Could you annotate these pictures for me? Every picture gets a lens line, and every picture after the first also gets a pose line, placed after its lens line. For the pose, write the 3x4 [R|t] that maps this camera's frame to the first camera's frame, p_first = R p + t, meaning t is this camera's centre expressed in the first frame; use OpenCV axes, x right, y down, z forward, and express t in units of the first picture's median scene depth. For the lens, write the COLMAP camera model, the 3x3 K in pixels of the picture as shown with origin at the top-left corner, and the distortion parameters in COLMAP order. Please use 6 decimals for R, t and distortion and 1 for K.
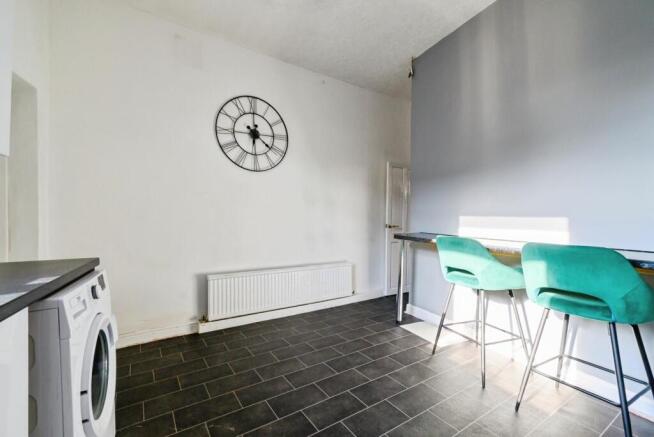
lens RADIAL K [[297.2, 0, 333.1], [0, 297.2, 218.9], [0, 0, 1]] dist [-0.000408, 0.000152]
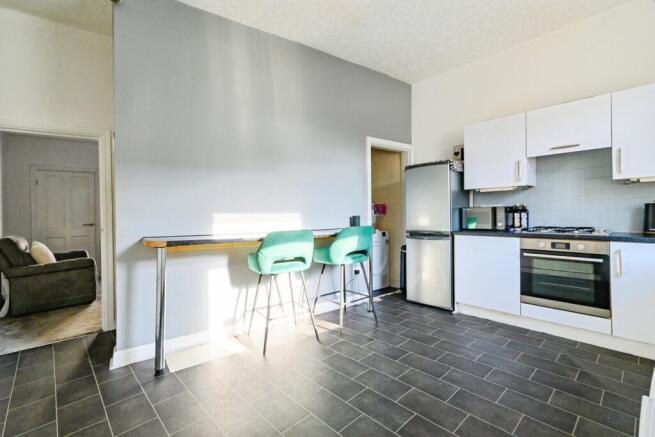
lens RADIAL K [[297.7, 0, 333.6], [0, 297.7, 218.9], [0, 0, 1]] dist [-0.000408, 0.000152]
pose [[-0.154355, -0.022354, 0.987762, -0.515349], [0.014900, 0.999578, 0.024950, -0.008216], [-0.987903, 0.018569, -0.153957, 0.717587]]
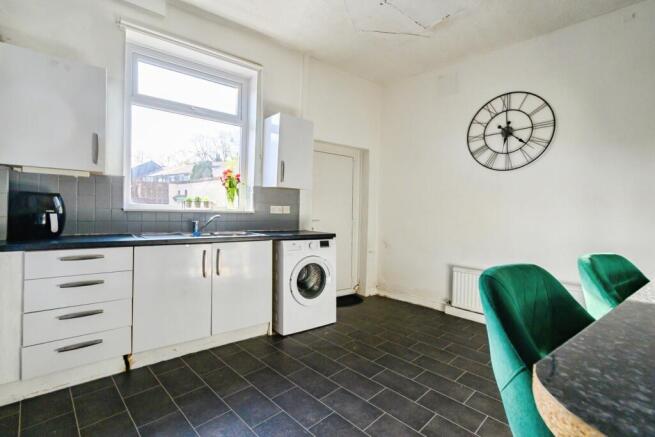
lens RADIAL K [[297.7, 0, 333.6], [0, 297.7, 218.9], [0, 0, 1]] dist [-0.000408, 0.000152]
pose [[0.180860, 0.019556, -0.983314, 0.597658], [-0.028481, 0.999487, 0.014640, -0.003393], [0.983096, 0.025358, 0.181324, 0.292257]]
